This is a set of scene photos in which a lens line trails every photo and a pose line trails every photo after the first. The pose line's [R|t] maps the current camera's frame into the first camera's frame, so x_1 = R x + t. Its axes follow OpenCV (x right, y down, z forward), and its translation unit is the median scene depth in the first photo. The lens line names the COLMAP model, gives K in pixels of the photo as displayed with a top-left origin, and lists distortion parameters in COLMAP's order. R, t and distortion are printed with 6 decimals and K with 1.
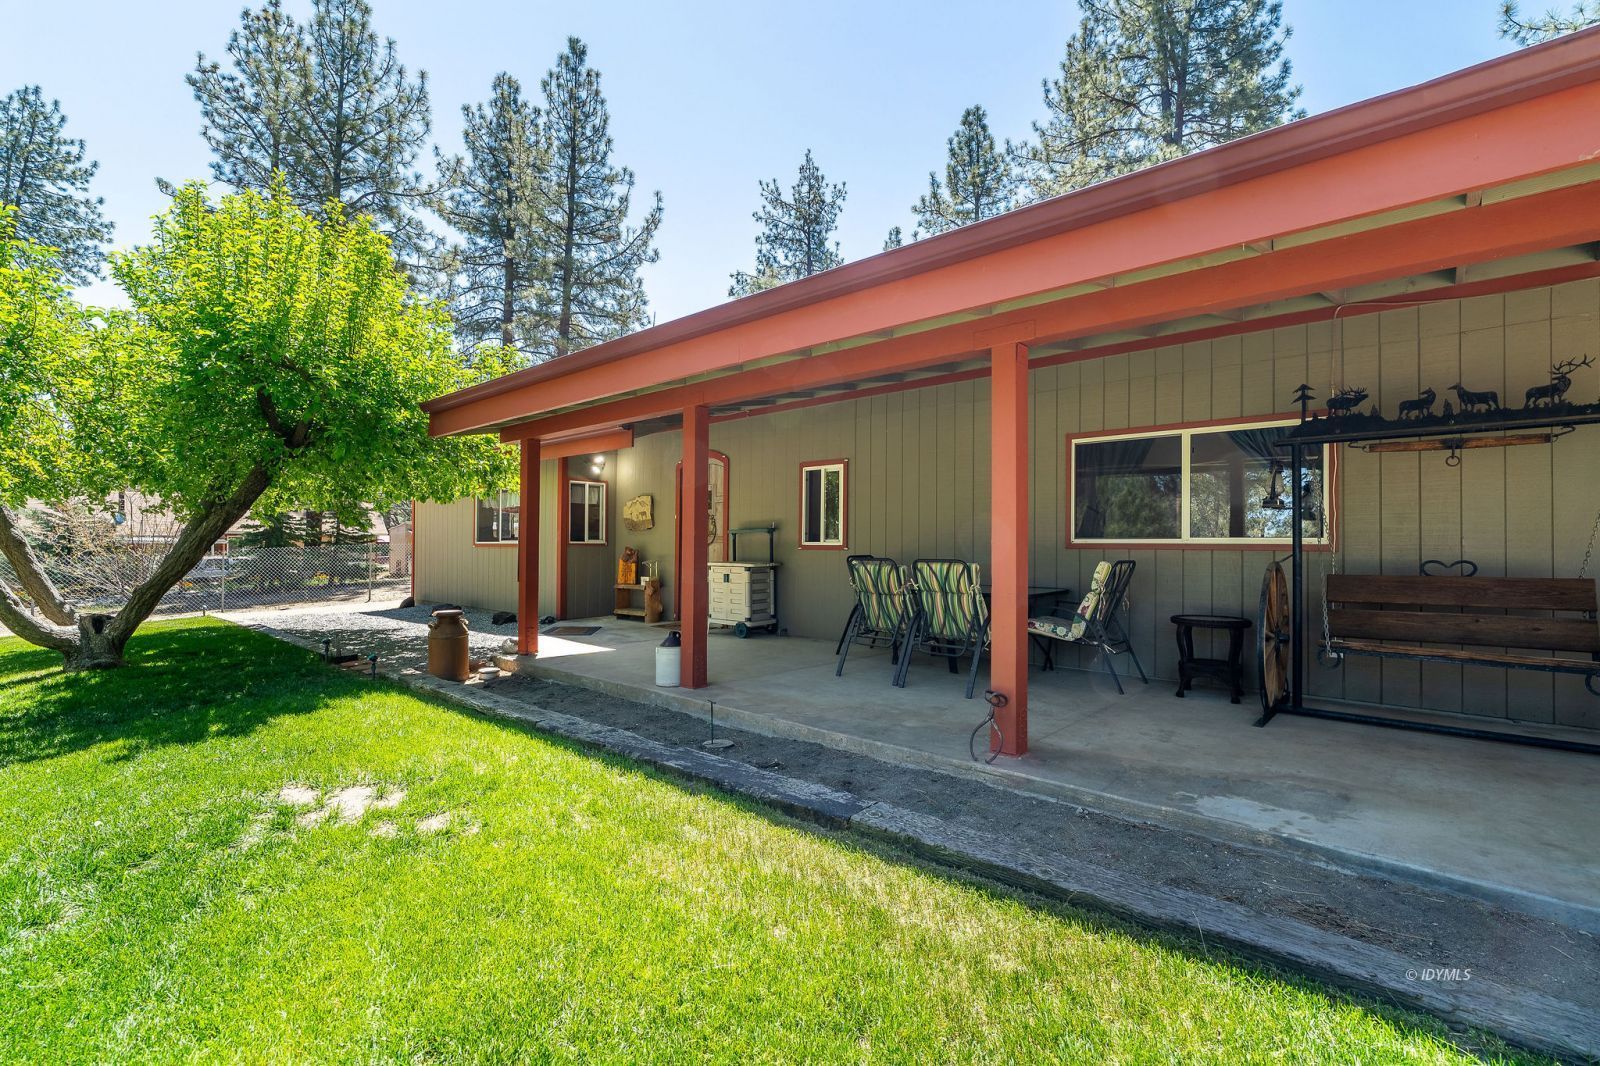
lens RADIAL K [[712.5, 0, 800.0], [0, 712.5, 533.0], [0, 0, 1]] dist [-0.000342, 0.000174]
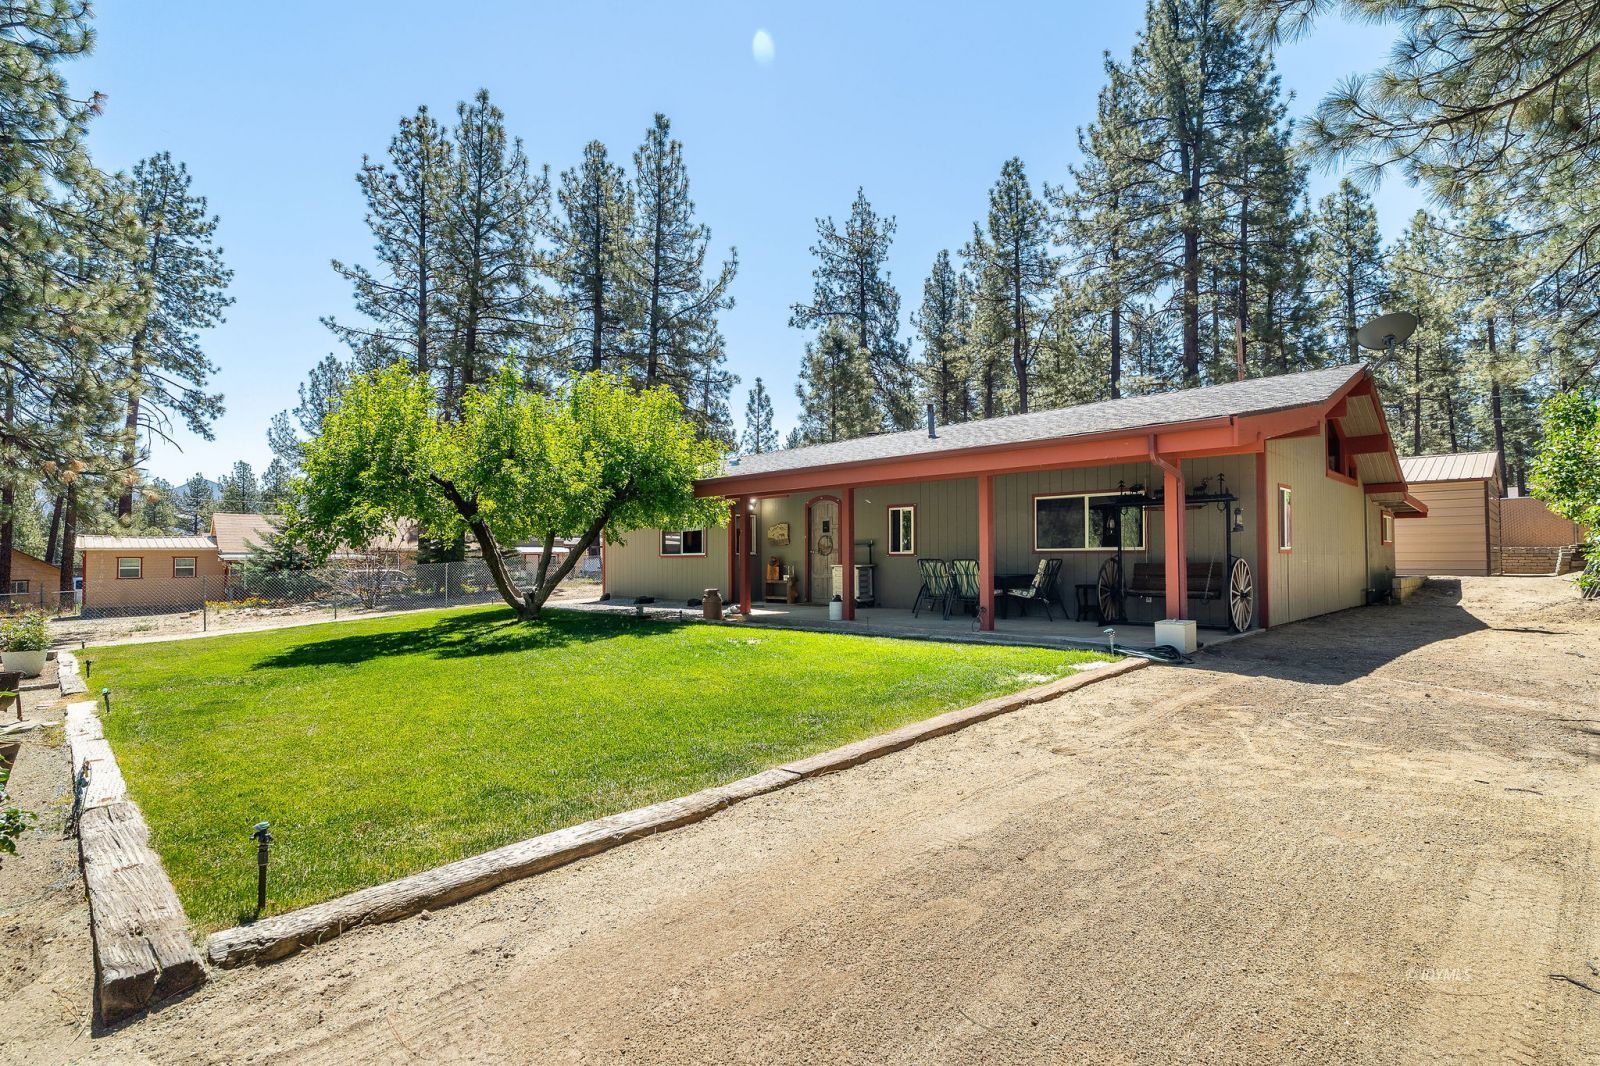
lens RADIAL K [[752.3, 0, 818.5], [0, 752.3, 549.8], [0, 0, 1]] dist [0.001061, -0.000099]
pose [[0.999331, -0.010700, -0.034967, -0.025136], [0.010994, 0.999906, 0.008226, -0.002227], [0.034875, -0.008605, 0.999355, -0.196594]]
